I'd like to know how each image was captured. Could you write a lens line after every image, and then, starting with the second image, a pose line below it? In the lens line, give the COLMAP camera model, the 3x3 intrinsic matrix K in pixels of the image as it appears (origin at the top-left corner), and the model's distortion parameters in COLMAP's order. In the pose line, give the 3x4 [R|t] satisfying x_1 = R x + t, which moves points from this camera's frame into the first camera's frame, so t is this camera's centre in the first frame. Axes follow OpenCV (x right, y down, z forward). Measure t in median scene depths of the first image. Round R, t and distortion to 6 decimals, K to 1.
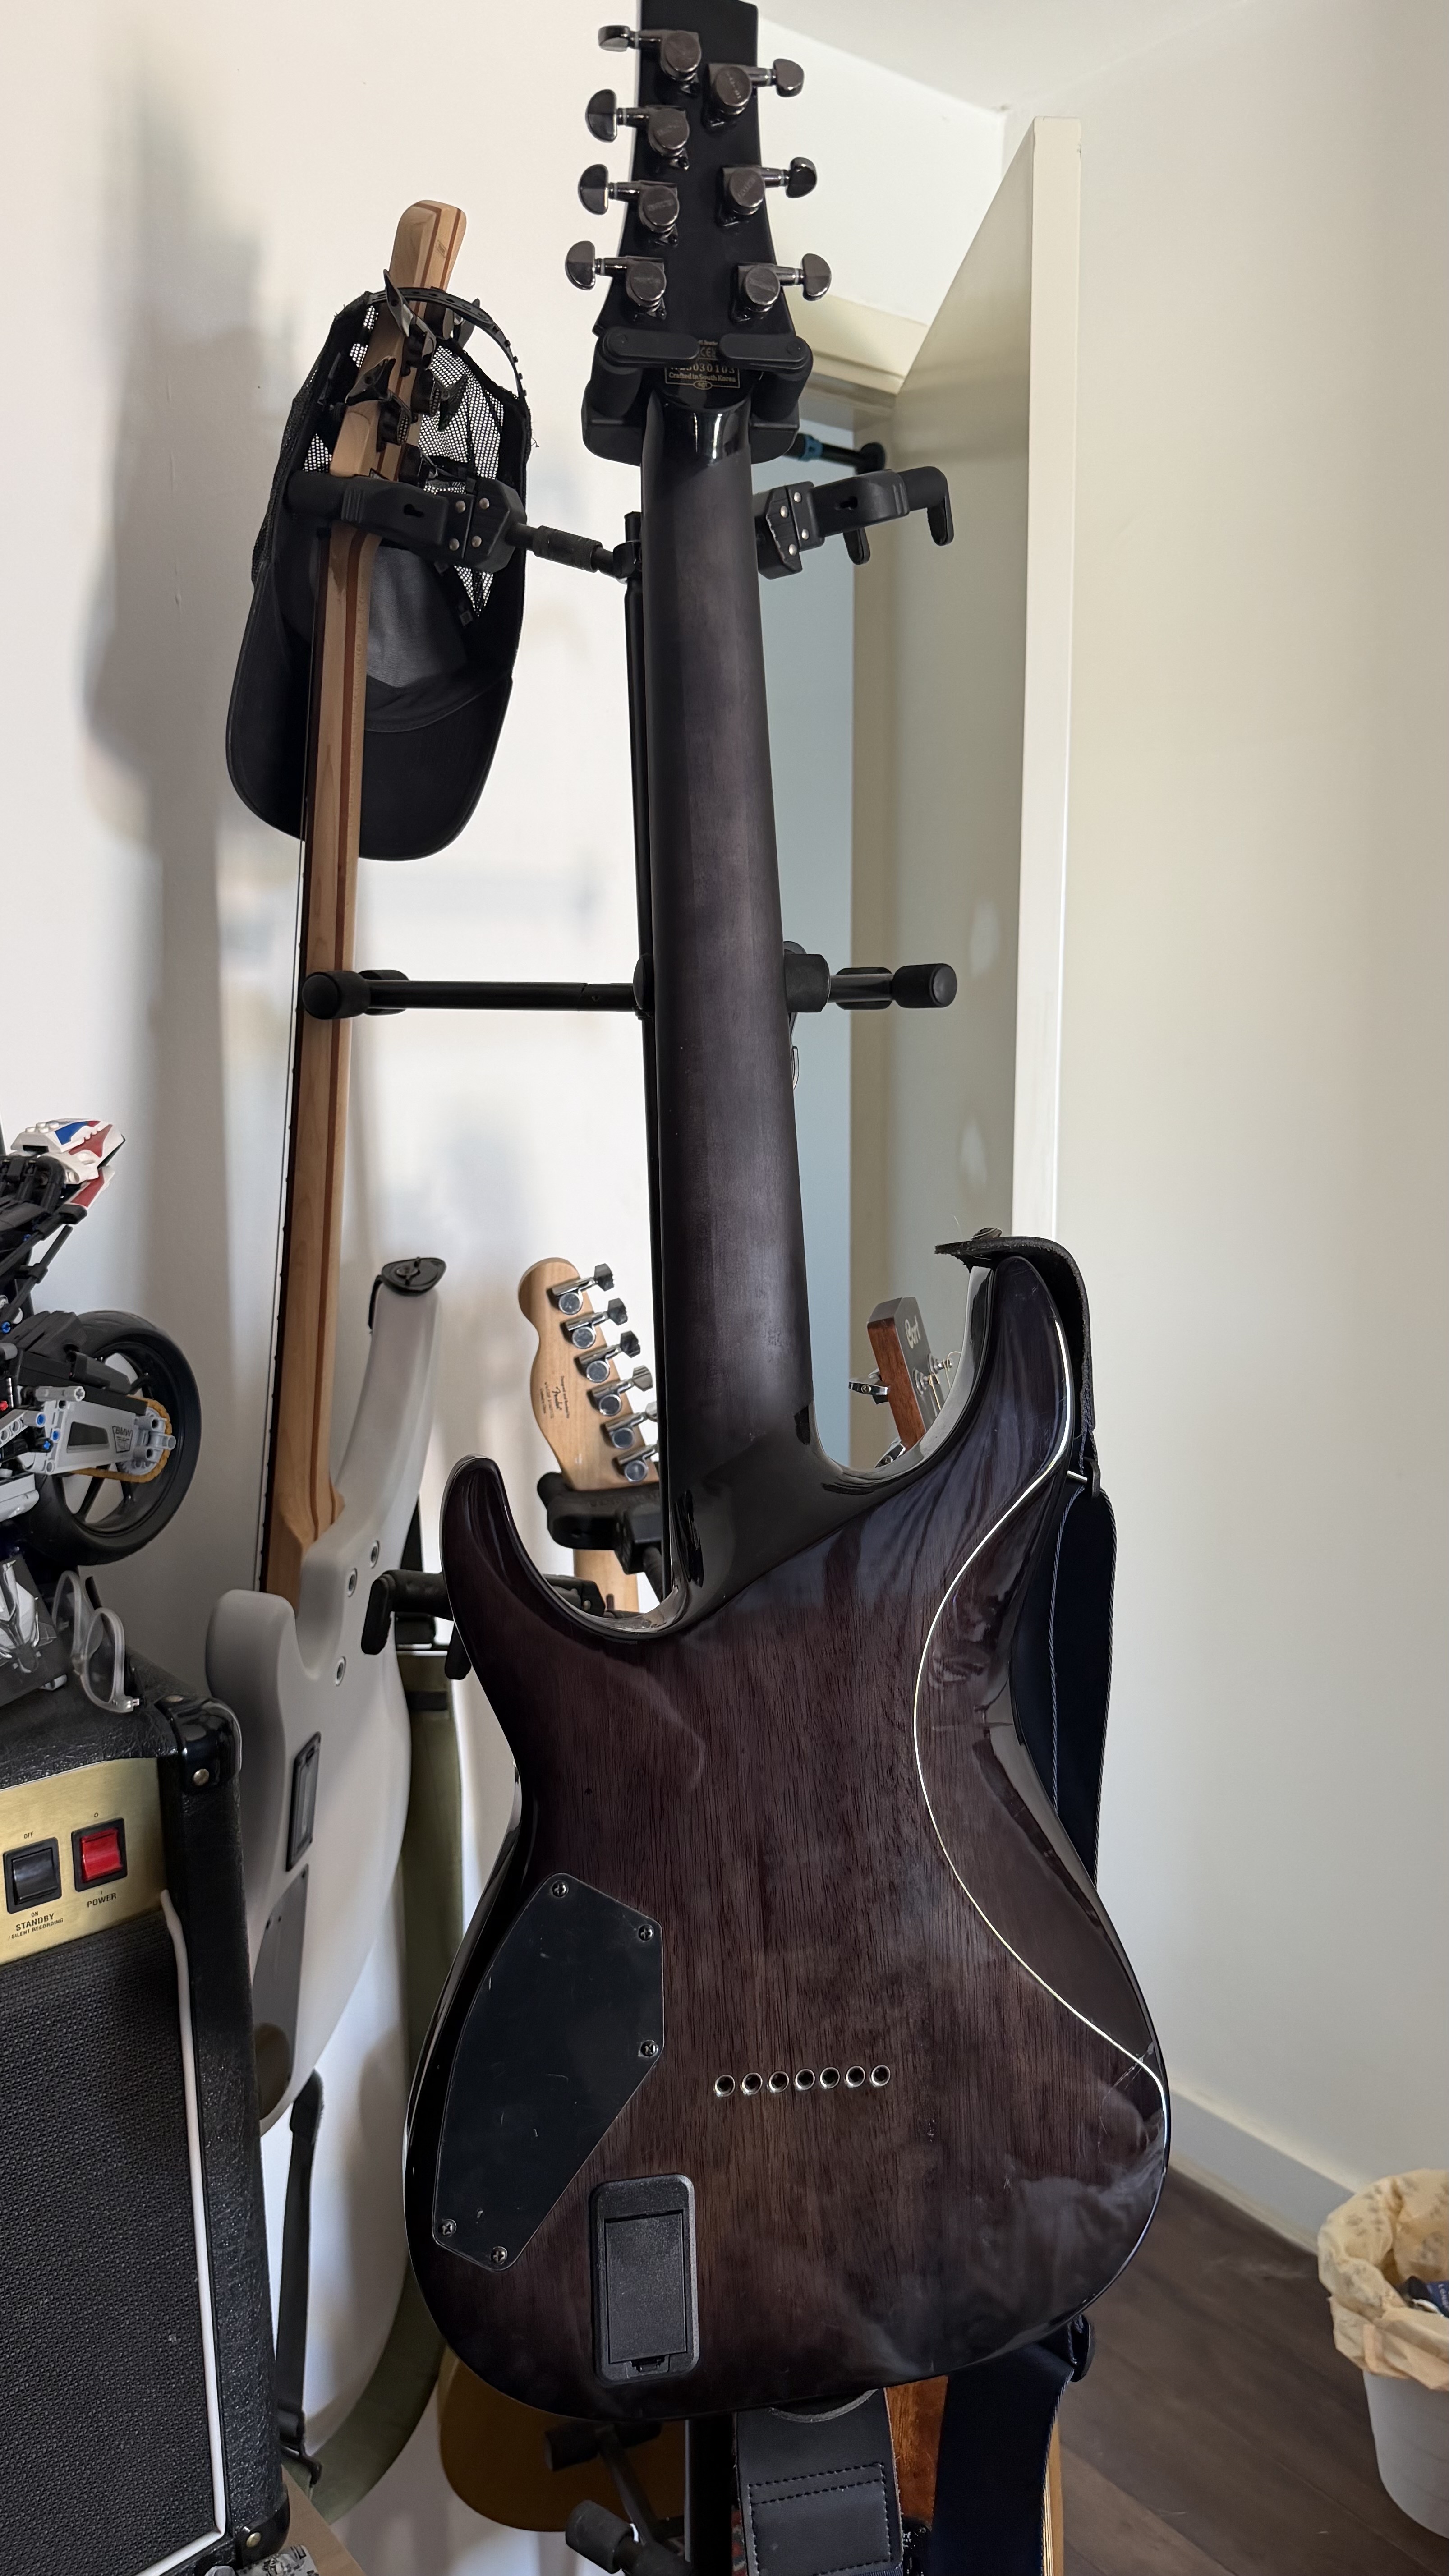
lens RADIAL K [[1822.1, 0, 724.5], [0, 1822.1, 1288.0], [0, 0, 1]] dist [0.038956, -0.063108]
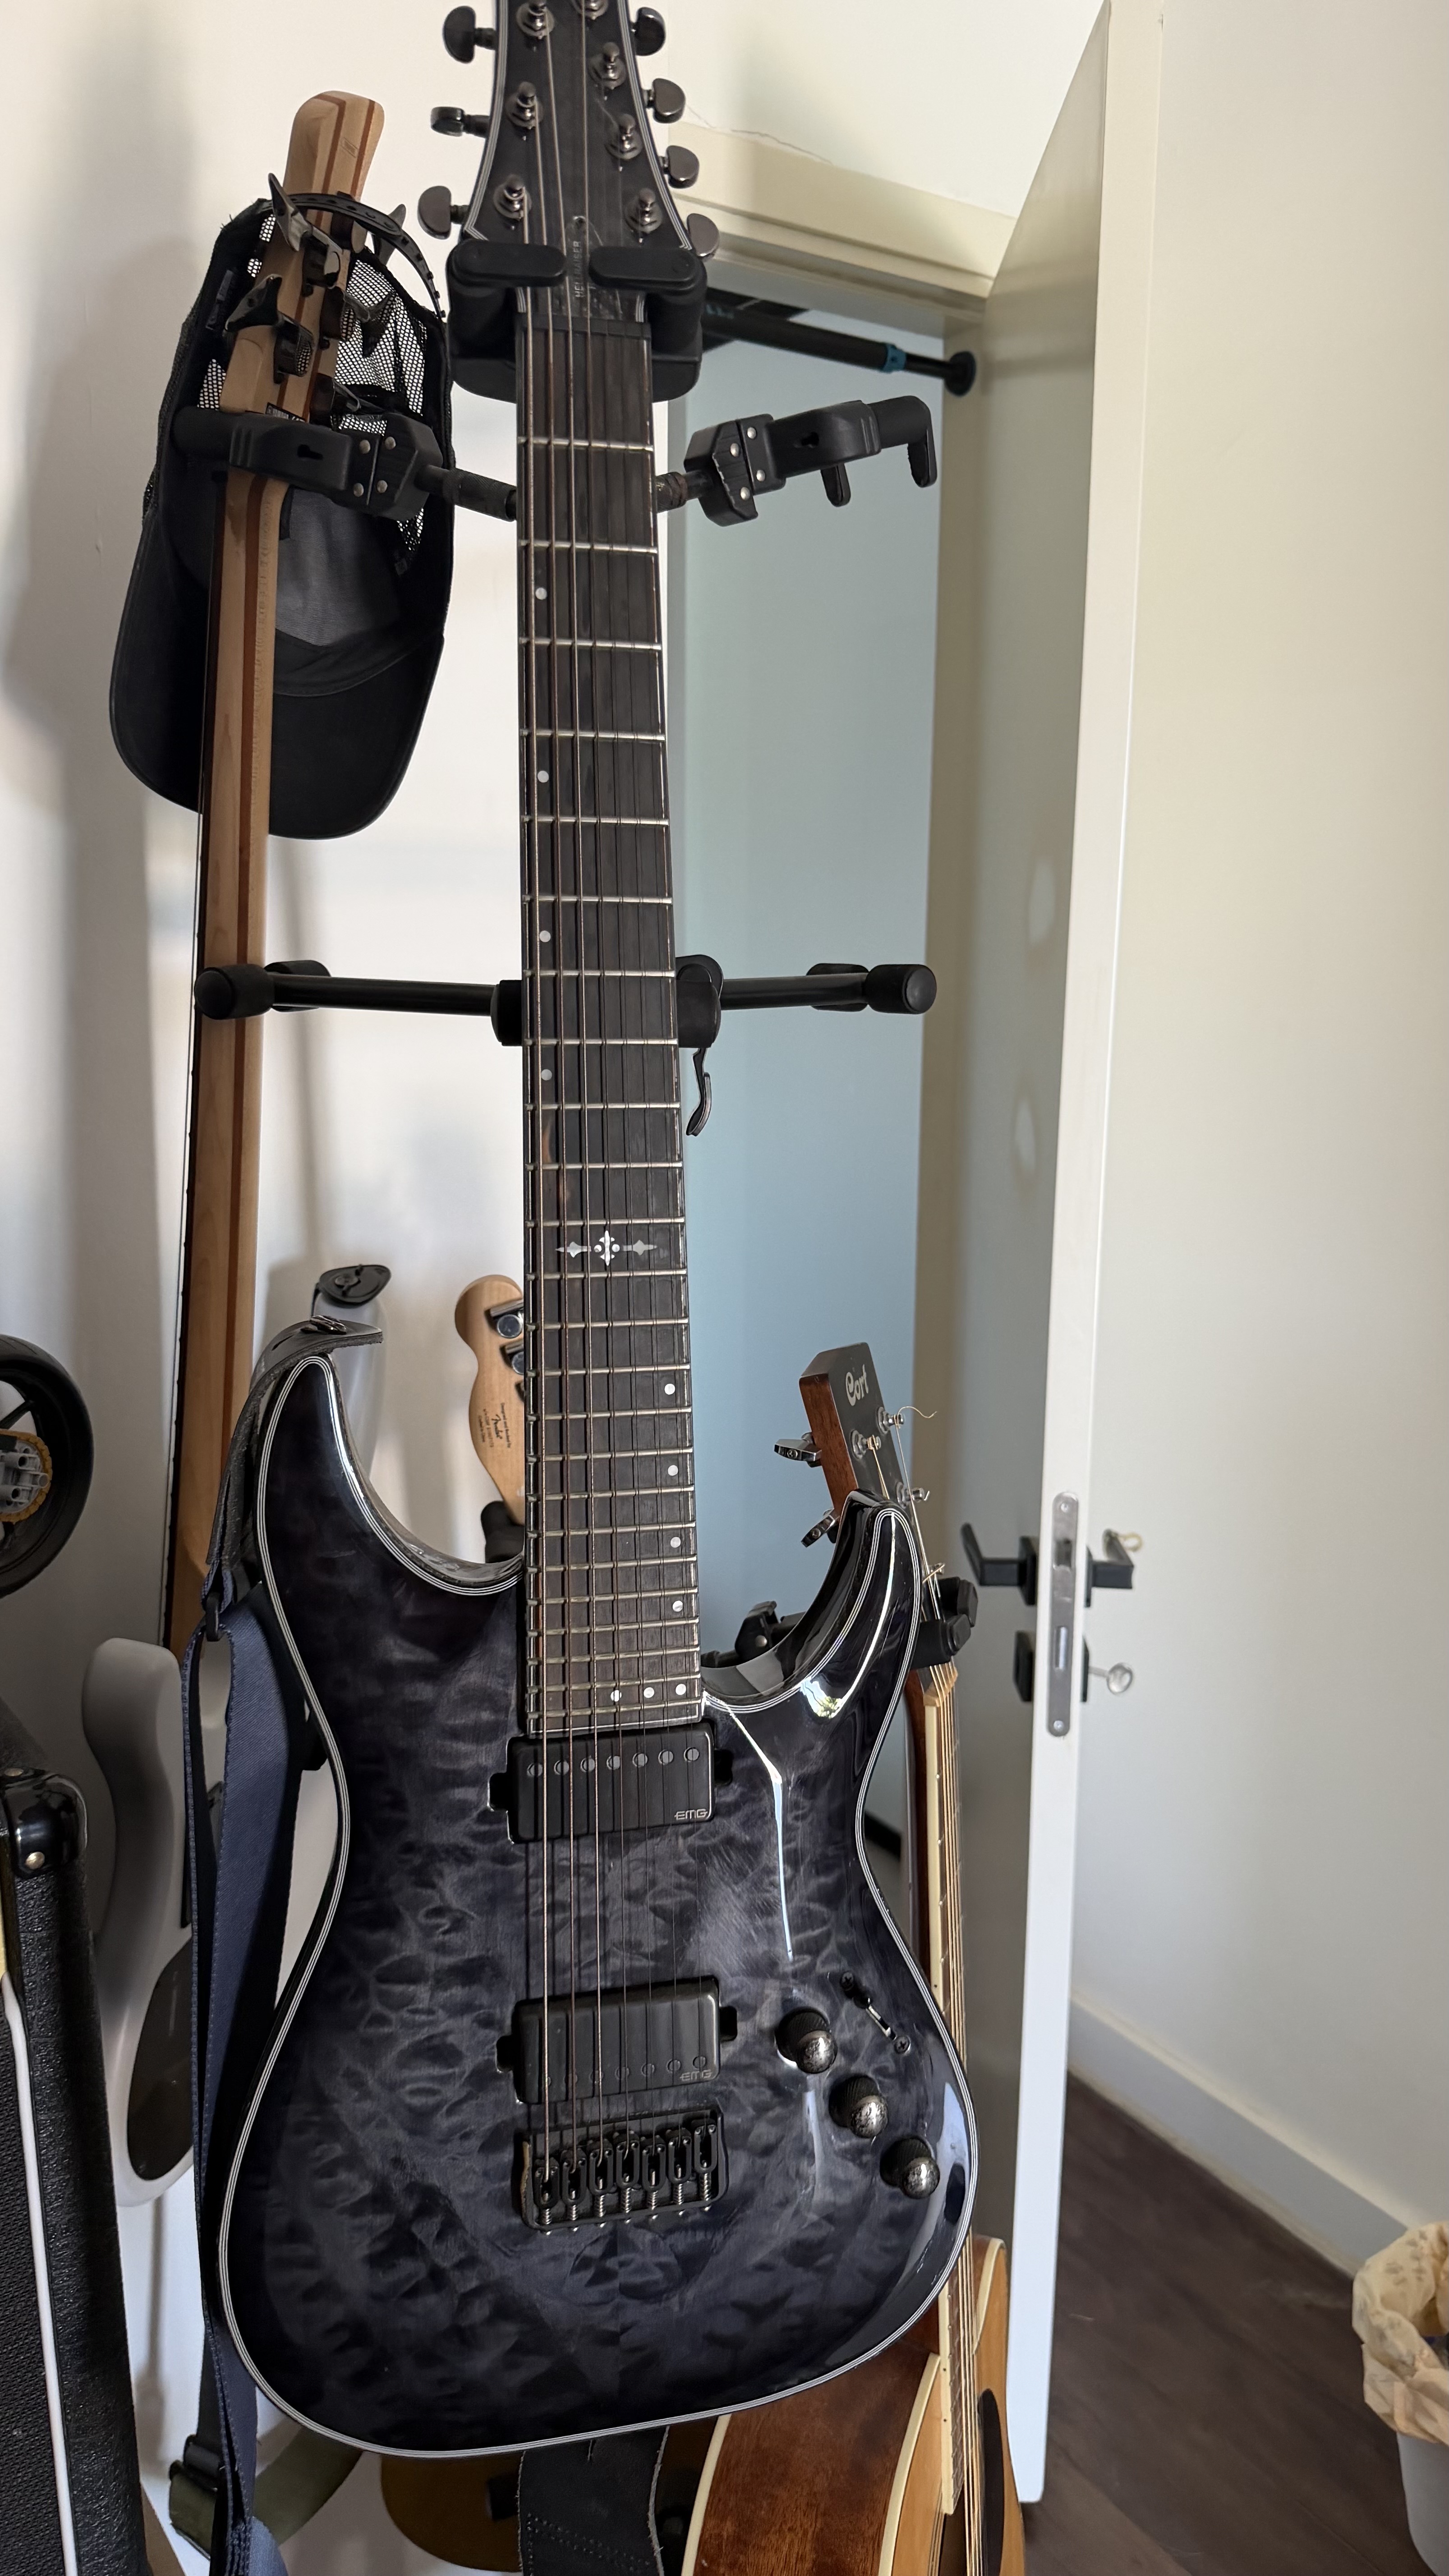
lens RADIAL K [[1837.3, 0, 734.4], [0, 1837.3, 1305.4], [0, 0, 1]] dist [-0.003951, -0.005888]
pose [[0.997054, 0.031560, -0.069905, 0.100756], [-0.027908, 0.998225, 0.052616, -0.058657], [0.071441, -0.050510, 0.996165, 0.100299]]
